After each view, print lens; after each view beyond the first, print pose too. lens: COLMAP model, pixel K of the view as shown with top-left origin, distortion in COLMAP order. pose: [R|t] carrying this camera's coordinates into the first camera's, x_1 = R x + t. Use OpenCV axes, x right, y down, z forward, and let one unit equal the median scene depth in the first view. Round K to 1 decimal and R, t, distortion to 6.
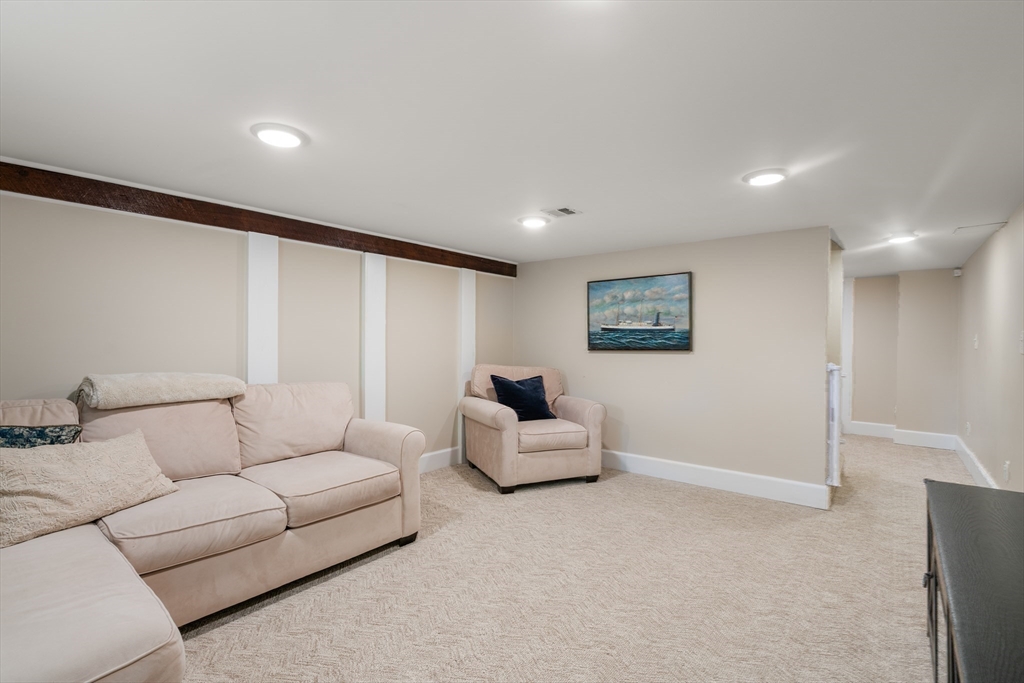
lens RADIAL K [[466.5, 0, 516.3], [0, 466.5, 345.3], [0, 0, 1]] dist [-0.001720, 0.000200]
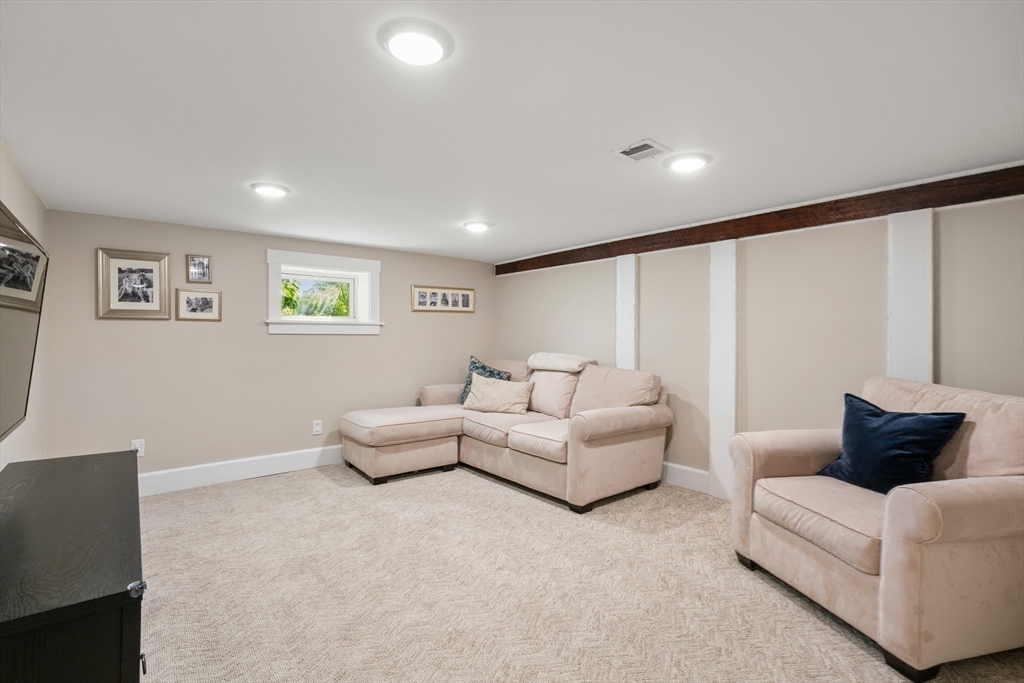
lens RADIAL K [[466.5, 0, 516.3], [0, 466.5, 345.3], [0, 0, 1]] dist [-0.001720, 0.000200]
pose [[-0.175866, 0.015363, -0.984294, 0.825641], [-0.020281, 0.999609, 0.019225, -0.002614], [0.984205, 0.023344, -0.175486, 0.946523]]
